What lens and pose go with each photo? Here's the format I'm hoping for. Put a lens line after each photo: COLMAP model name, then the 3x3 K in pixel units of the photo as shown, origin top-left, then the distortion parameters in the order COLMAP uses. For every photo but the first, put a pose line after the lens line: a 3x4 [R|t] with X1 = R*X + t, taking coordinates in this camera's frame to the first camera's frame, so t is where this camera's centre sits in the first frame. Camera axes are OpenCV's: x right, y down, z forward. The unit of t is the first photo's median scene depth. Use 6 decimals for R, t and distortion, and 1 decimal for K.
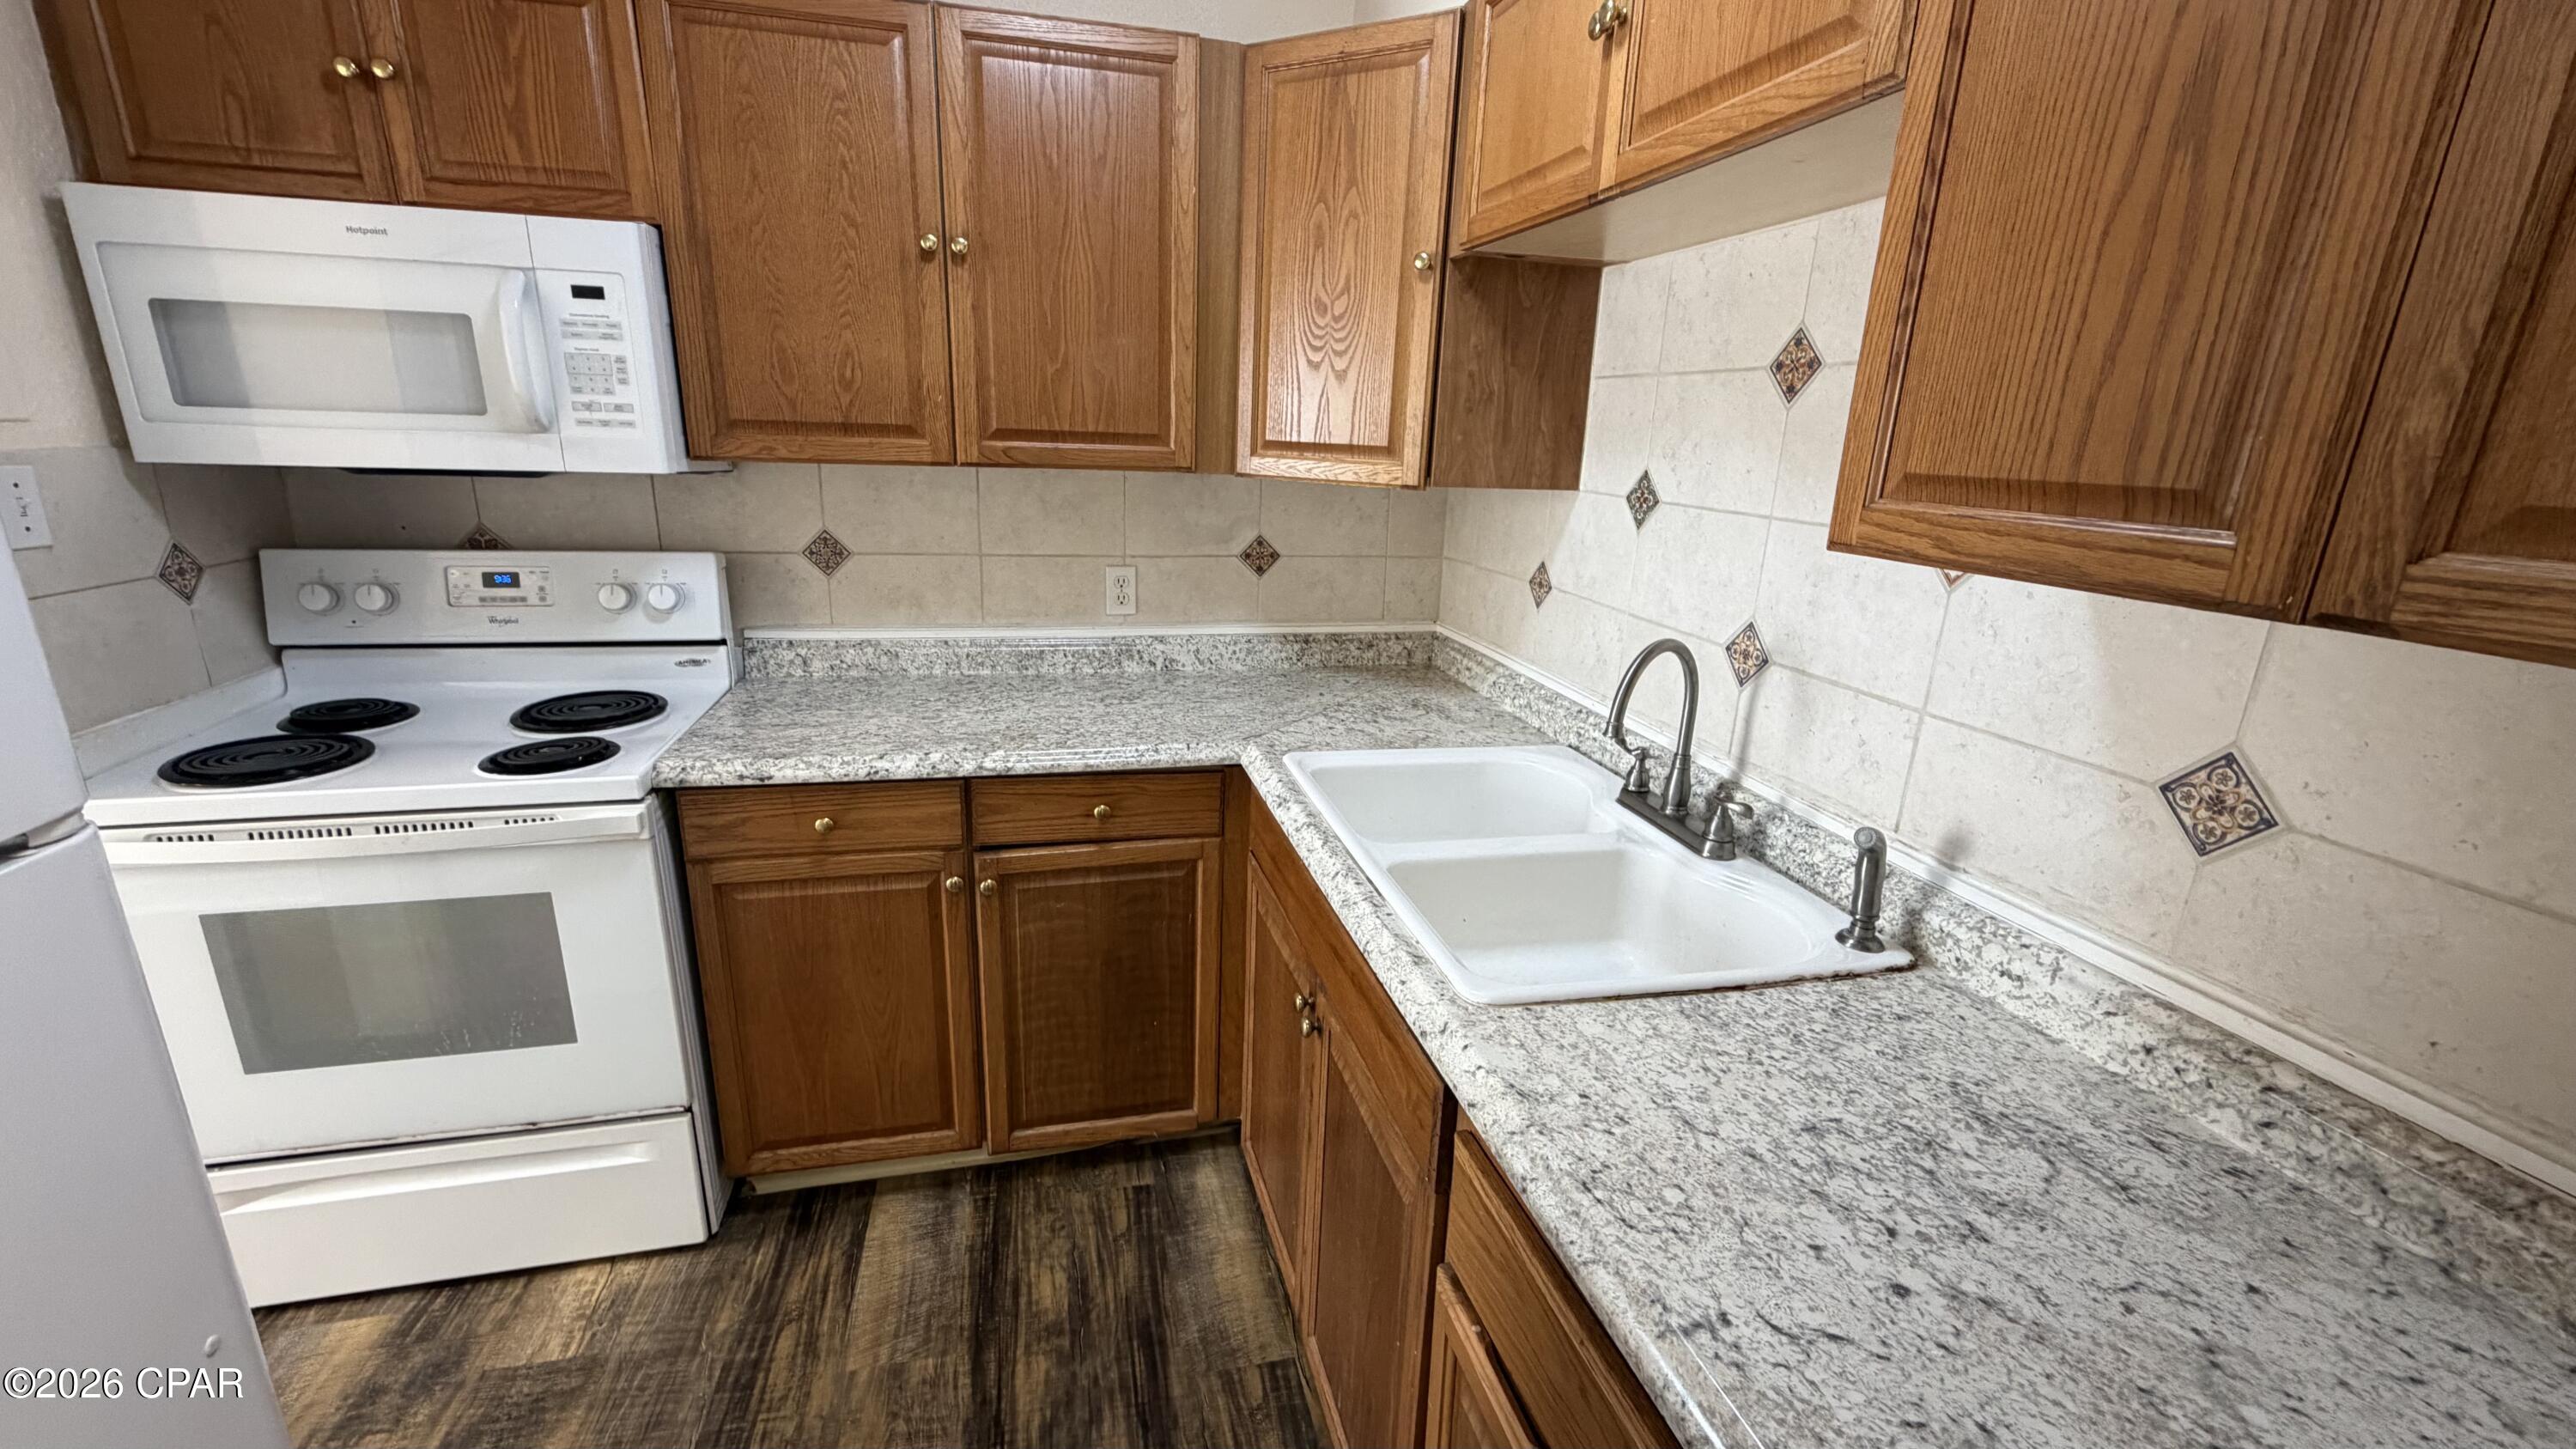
lens RADIAL K [[1034.3, 0, 1283.0], [0, 1034.3, 726.4], [0, 0, 1]] dist [-0.003843, 0.000157]
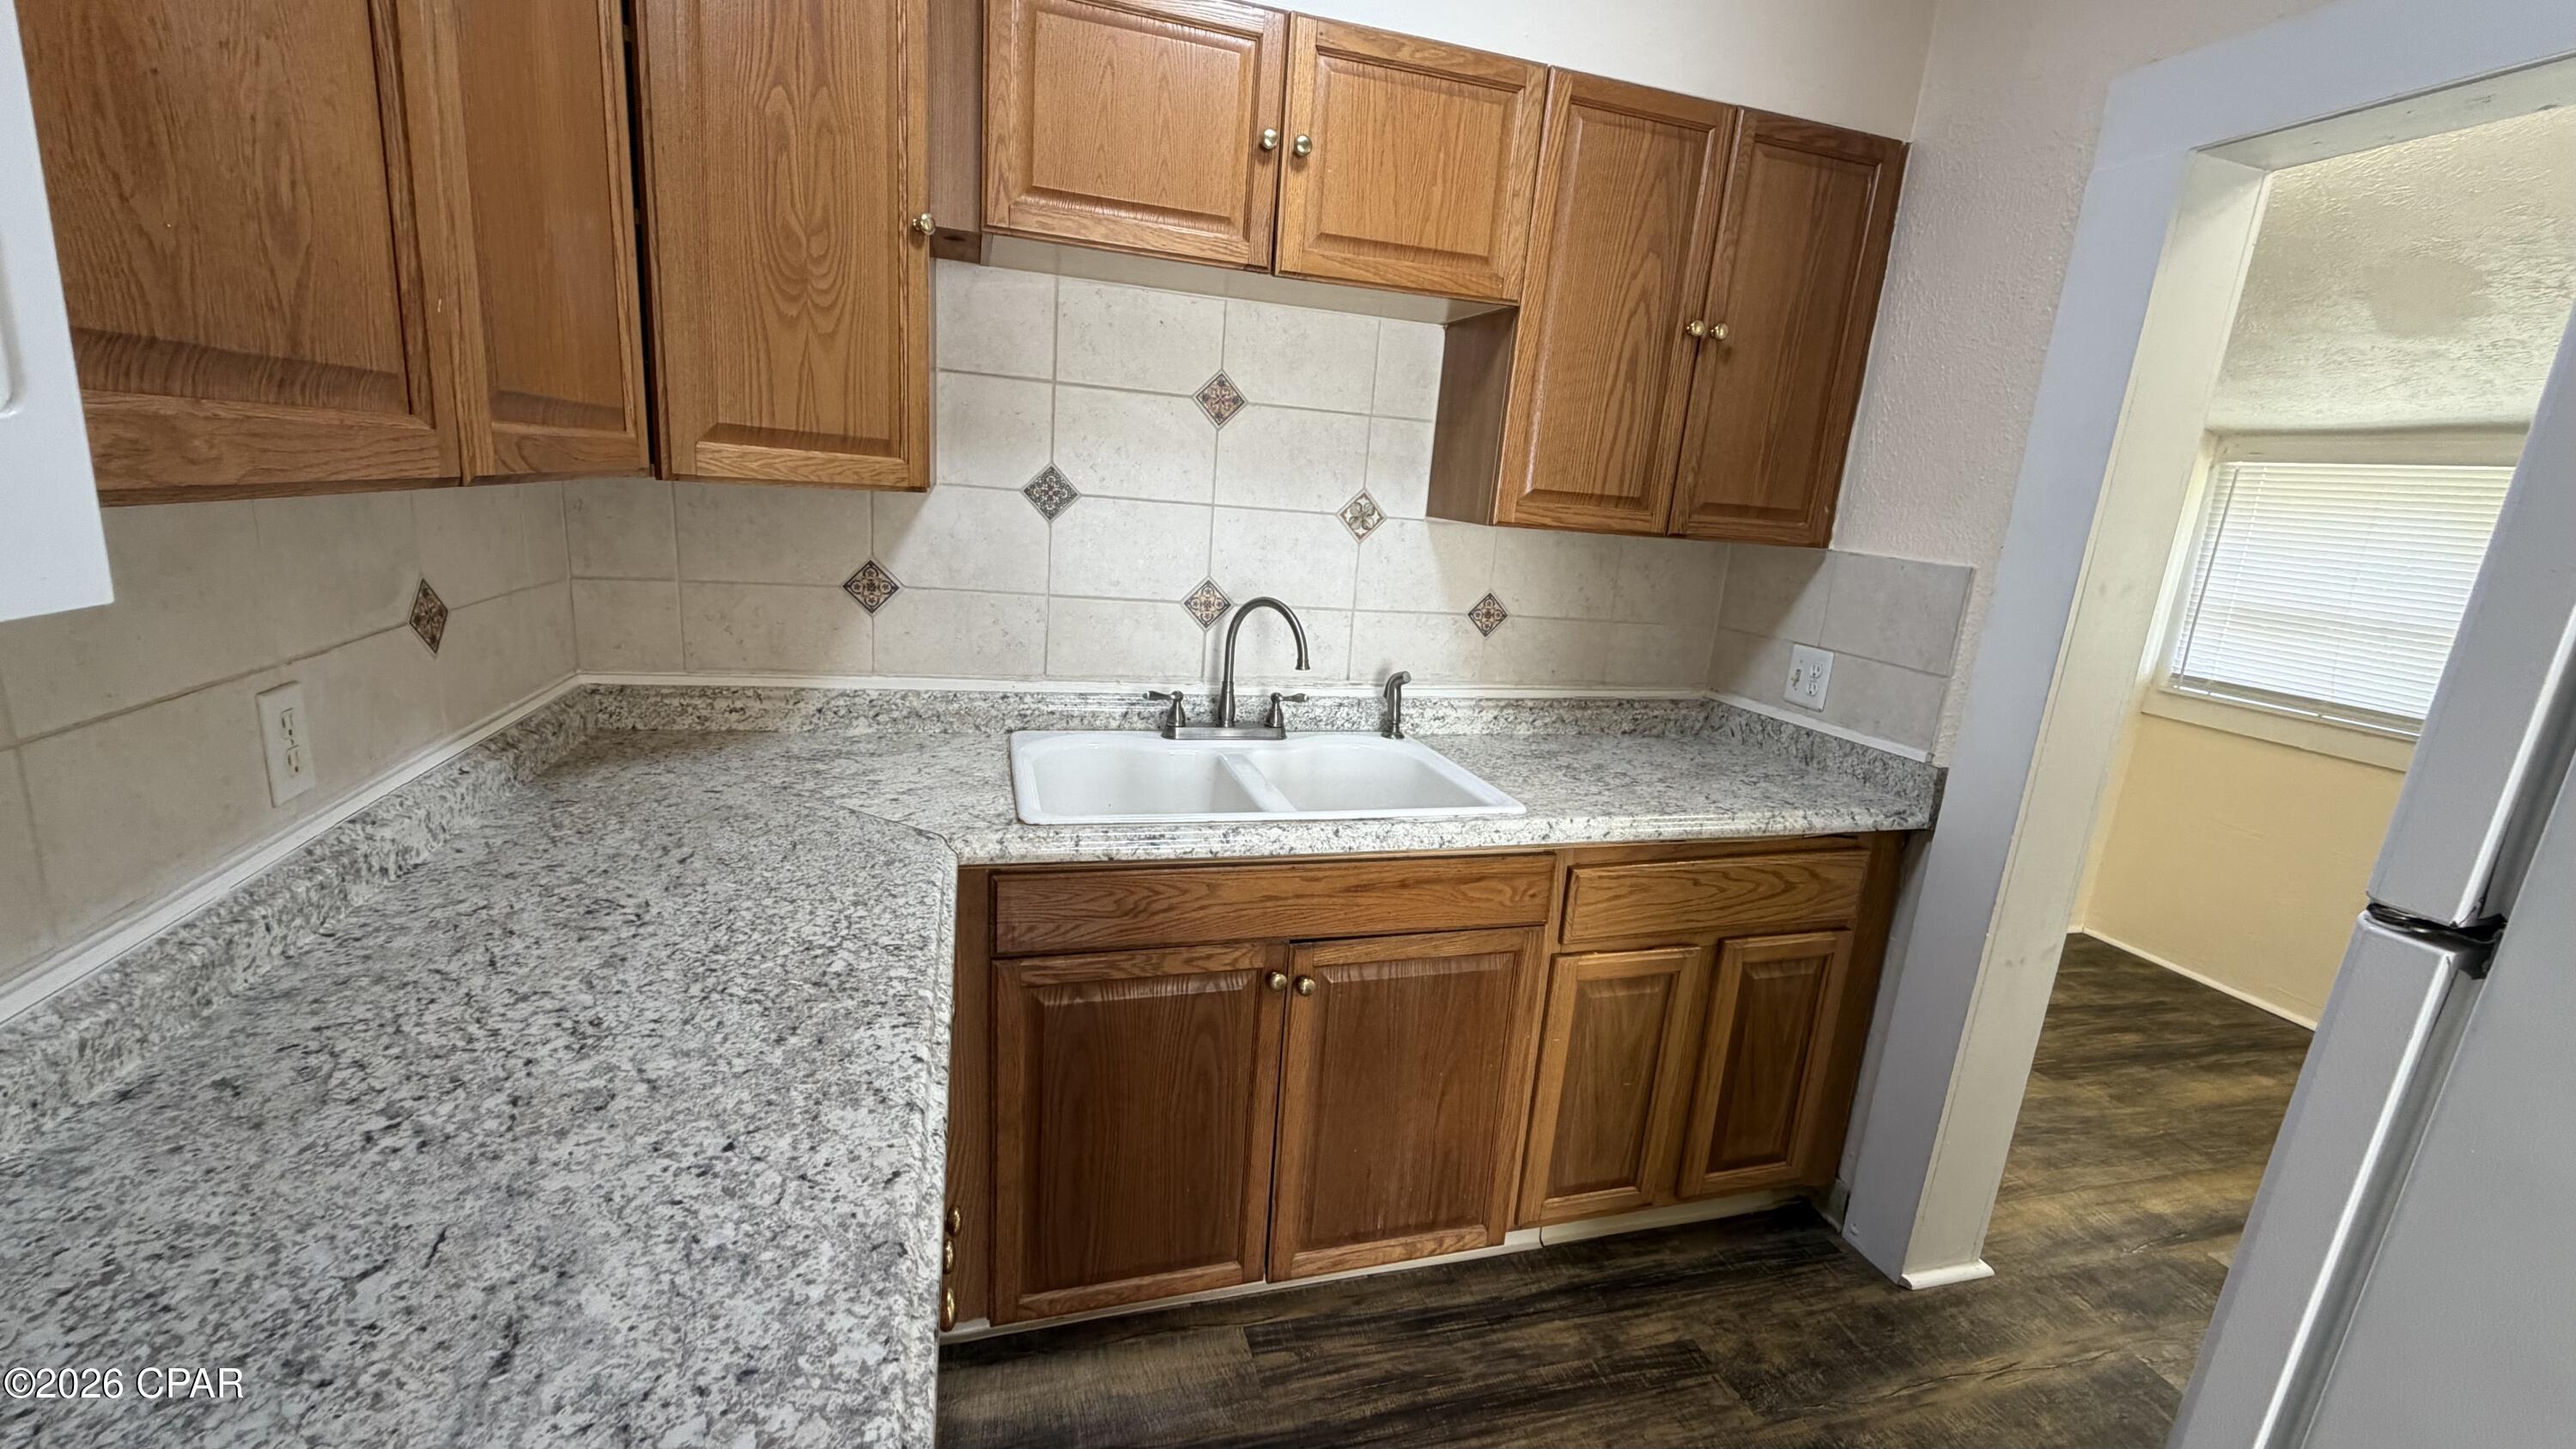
lens RADIAL K [[1034.3, 0, 1289.0], [0, 1034.3, 725.5], [0, 0, 1]] dist [-0.003843, 0.000157]
pose [[-0.053189, -0.265781, 0.962565, -0.961790], [0.199621, 0.941643, 0.271035, -0.277285], [-0.978429, 0.206564, 0.002971, 0.942847]]
